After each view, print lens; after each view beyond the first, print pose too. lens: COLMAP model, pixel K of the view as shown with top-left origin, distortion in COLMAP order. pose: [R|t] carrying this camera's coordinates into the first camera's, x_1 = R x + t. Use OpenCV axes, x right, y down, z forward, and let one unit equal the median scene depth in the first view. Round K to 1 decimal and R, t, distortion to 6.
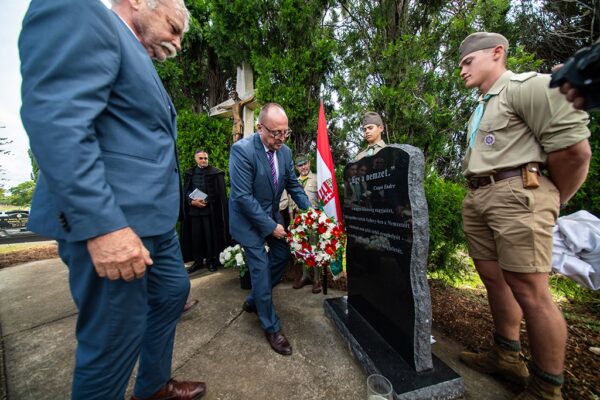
lens RADIAL K [[208.9, 0, 300.2], [0, 208.9, 193.2], [0, 0, 1]] dist [-0.002085, -0.000098]
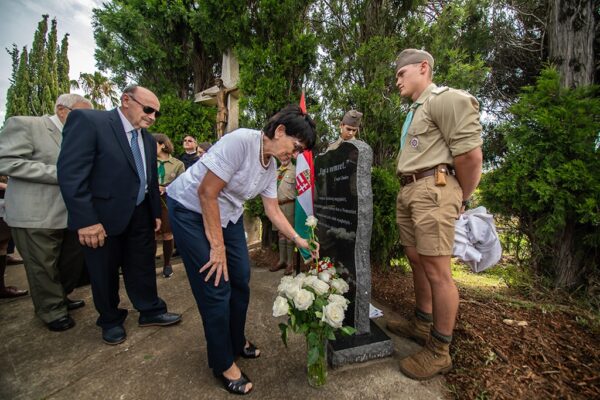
lens RADIAL K [[208.9, 0, 300.2], [0, 208.9, 193.2], [0, 0, 1]] dist [-0.002085, -0.000098]
pose [[0.998640, 0.036234, 0.037482, 0.085778], [-0.037944, 0.998222, 0.045963, -0.001824], [-0.035750, -0.047323, 0.998240, -0.057240]]
